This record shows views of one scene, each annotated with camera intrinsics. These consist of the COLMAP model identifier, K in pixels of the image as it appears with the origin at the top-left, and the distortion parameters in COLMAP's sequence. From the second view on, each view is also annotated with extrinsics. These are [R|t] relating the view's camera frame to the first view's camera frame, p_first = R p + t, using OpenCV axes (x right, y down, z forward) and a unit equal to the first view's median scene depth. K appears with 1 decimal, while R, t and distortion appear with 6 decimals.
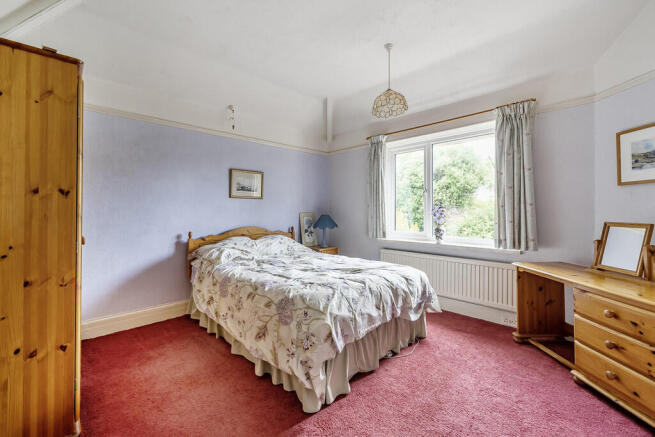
lens RADIAL K [[270.8, 0, 328.5], [0, 270.8, 213.9], [0, 0, 1]] dist [-0.000382, -0.000148]
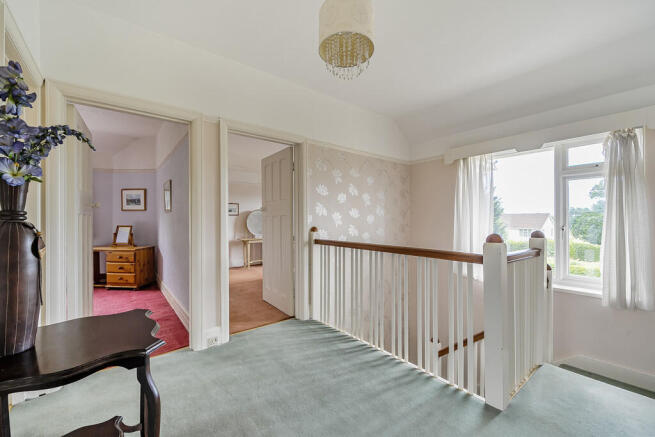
lens RADIAL K [[270.8, 0, 328.6], [0, 270.8, 219.3], [0, 0, 1]] dist [-0.000382, -0.000148]
pose [[0.110866, 0.000691, 0.993835, -1.236346], [0.004905, 0.999987, -0.001242, -0.014373], [-0.993823, 0.005013, 0.110861, -1.208811]]
